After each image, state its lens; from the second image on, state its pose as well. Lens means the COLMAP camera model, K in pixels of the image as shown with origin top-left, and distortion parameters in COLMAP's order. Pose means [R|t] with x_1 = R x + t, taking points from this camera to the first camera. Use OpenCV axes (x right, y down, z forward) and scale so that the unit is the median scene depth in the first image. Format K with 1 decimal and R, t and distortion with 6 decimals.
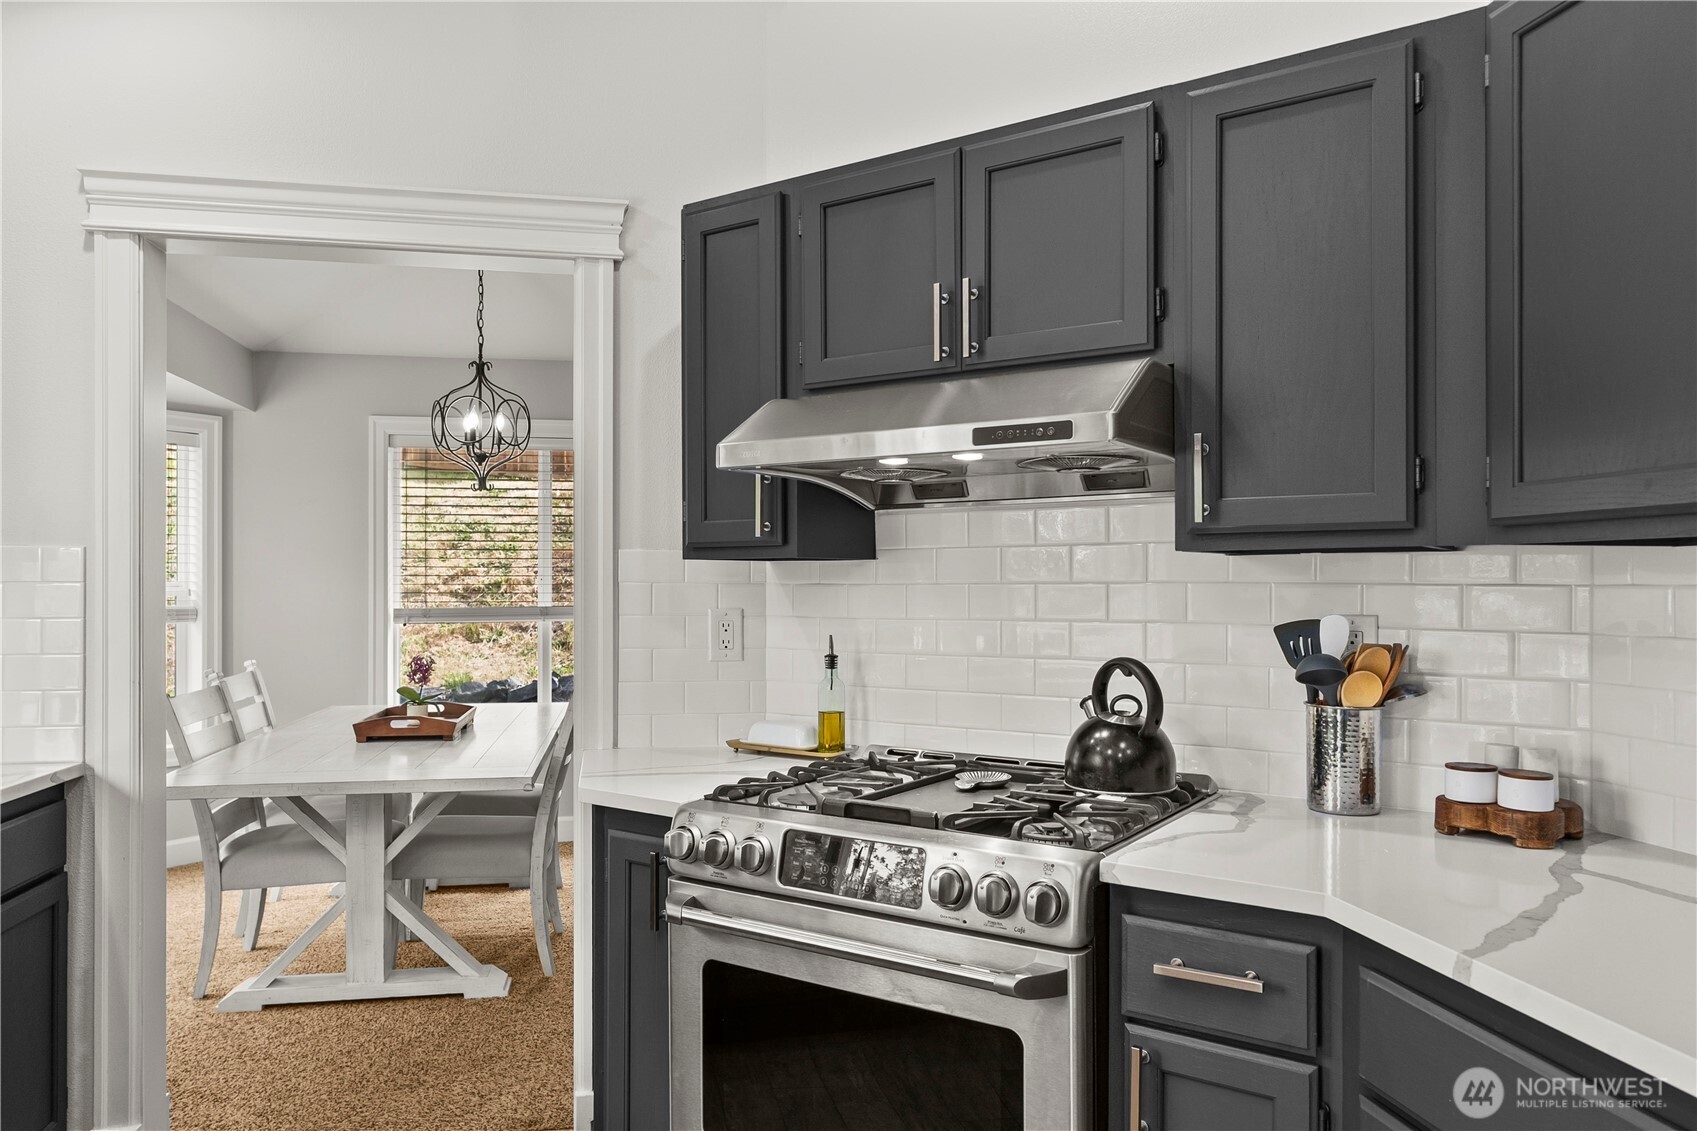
lens RADIAL K [[1156.5, 0, 842.9], [0, 1156.5, 576.1], [0, 0, 1]] dist [0.002811, 0.001916]
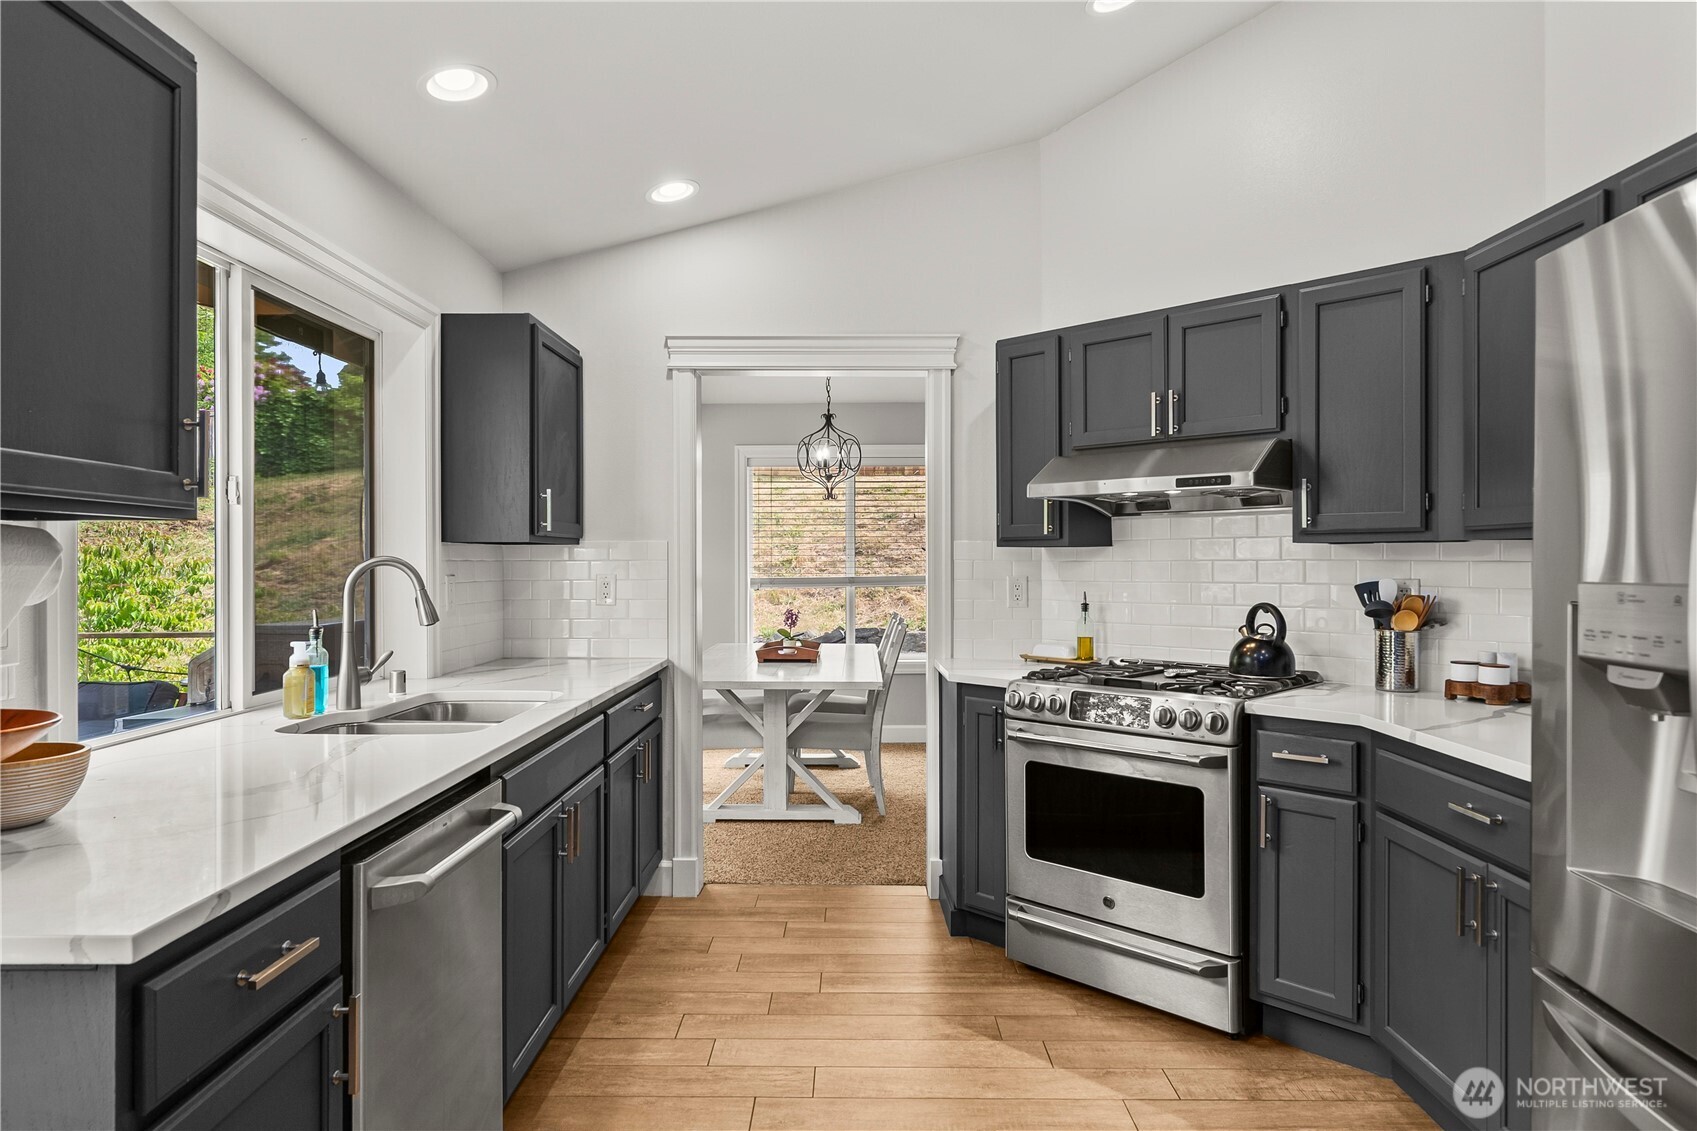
lens RADIAL K [[1003.7, 0, 848.1], [0, 1003.7, 559.3], [0, 0, 1]] dist [0.001658, 0.000276]
pose [[0.982011, -0.001188, -0.188822, -0.094275], [0.002251, 0.999983, 0.005414, -0.005690], [0.188812, -0.005741, 0.981996, -0.643141]]
